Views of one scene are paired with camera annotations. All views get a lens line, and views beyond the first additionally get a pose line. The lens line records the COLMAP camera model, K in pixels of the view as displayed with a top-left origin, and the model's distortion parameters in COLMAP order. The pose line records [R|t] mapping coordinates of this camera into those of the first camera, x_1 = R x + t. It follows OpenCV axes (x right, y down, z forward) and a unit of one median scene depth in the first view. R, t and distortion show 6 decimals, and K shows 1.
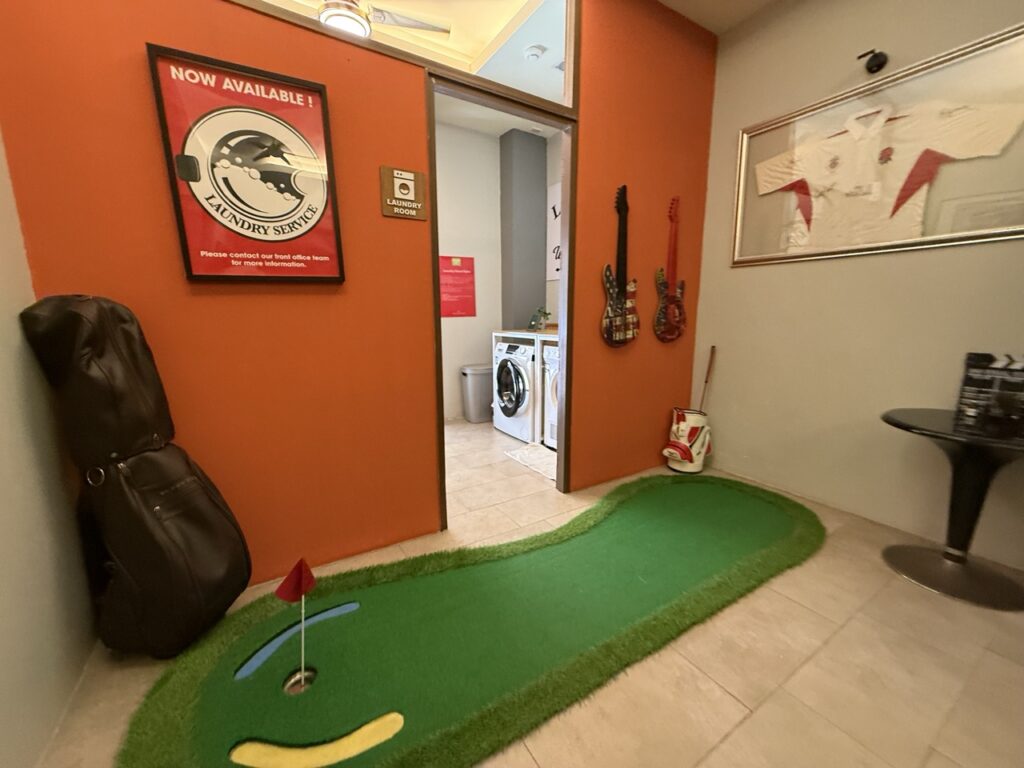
lens RADIAL K [[409.7, 0, 512.1], [0, 409.7, 386.3], [0, 0, 1]] dist [-0.002587, 0.001066]
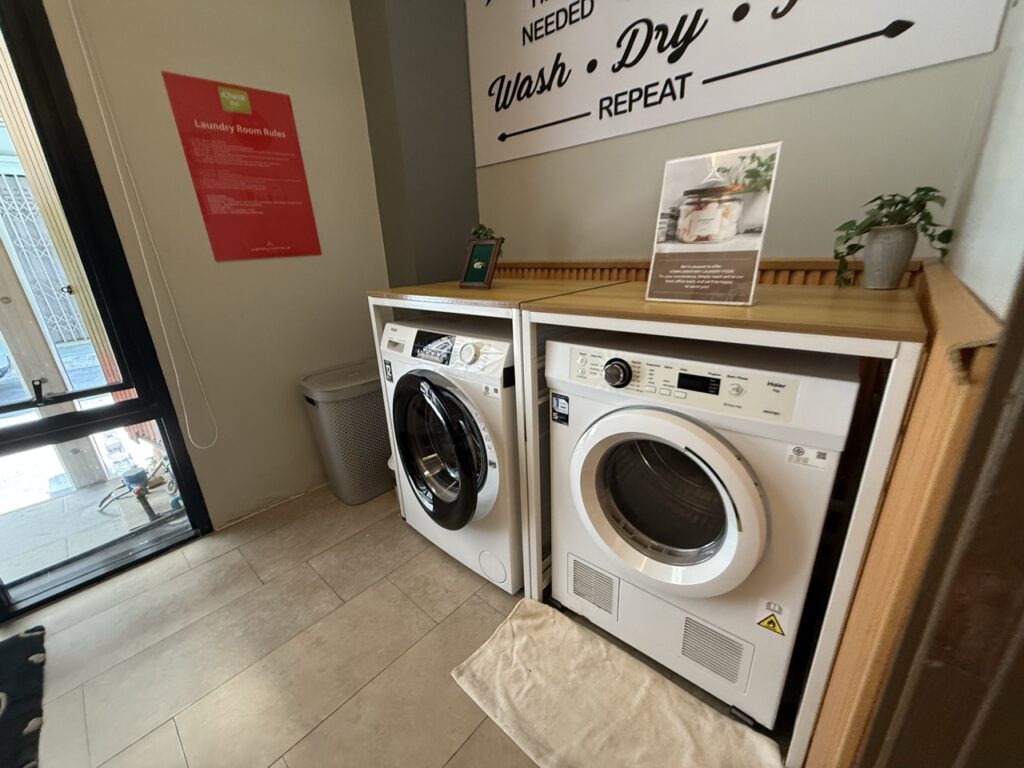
lens RADIAL K [[409.7, 0, 512.8], [0, 409.7, 385.2], [0, 0, 1]] dist [-0.002587, 0.001066]
pose [[0.961354, -0.122328, 0.246647, -0.022586], [0.086647, 0.984776, 0.150691, -0.100268], [-0.261326, -0.123497, 0.957318, 0.623469]]
